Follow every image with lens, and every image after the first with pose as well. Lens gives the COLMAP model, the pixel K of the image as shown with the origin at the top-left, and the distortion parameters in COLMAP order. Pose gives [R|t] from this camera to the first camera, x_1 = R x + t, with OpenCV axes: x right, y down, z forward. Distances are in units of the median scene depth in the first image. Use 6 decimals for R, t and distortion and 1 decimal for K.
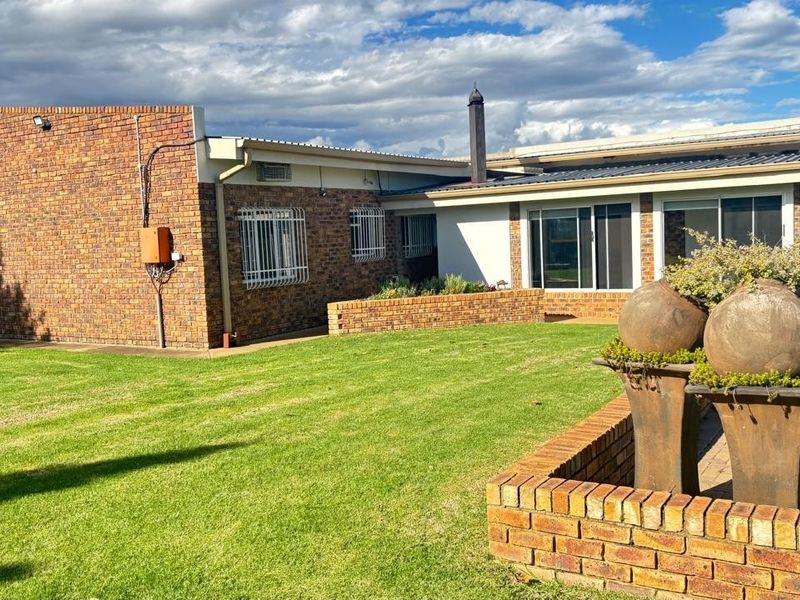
lens RADIAL K [[815.1, 0, 400.7], [0, 815.1, 299.6], [0, 0, 1]] dist [0.029854, 0.000000]
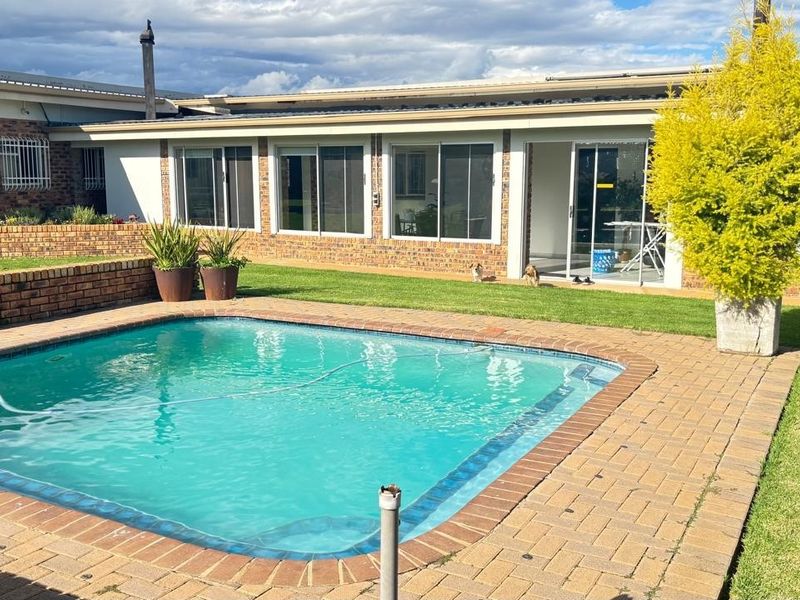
lens RADIAL K [[833.3, 0, 400.1], [0, 833.3, 301.0], [0, 0, 1]] dist [0.041560, 0.000000]
pose [[0.997972, 0.041727, 0.048073, 0.370643], [-0.044791, 0.996910, 0.064527, 0.001470], [-0.045232, -0.066550, 0.996757, -0.074671]]
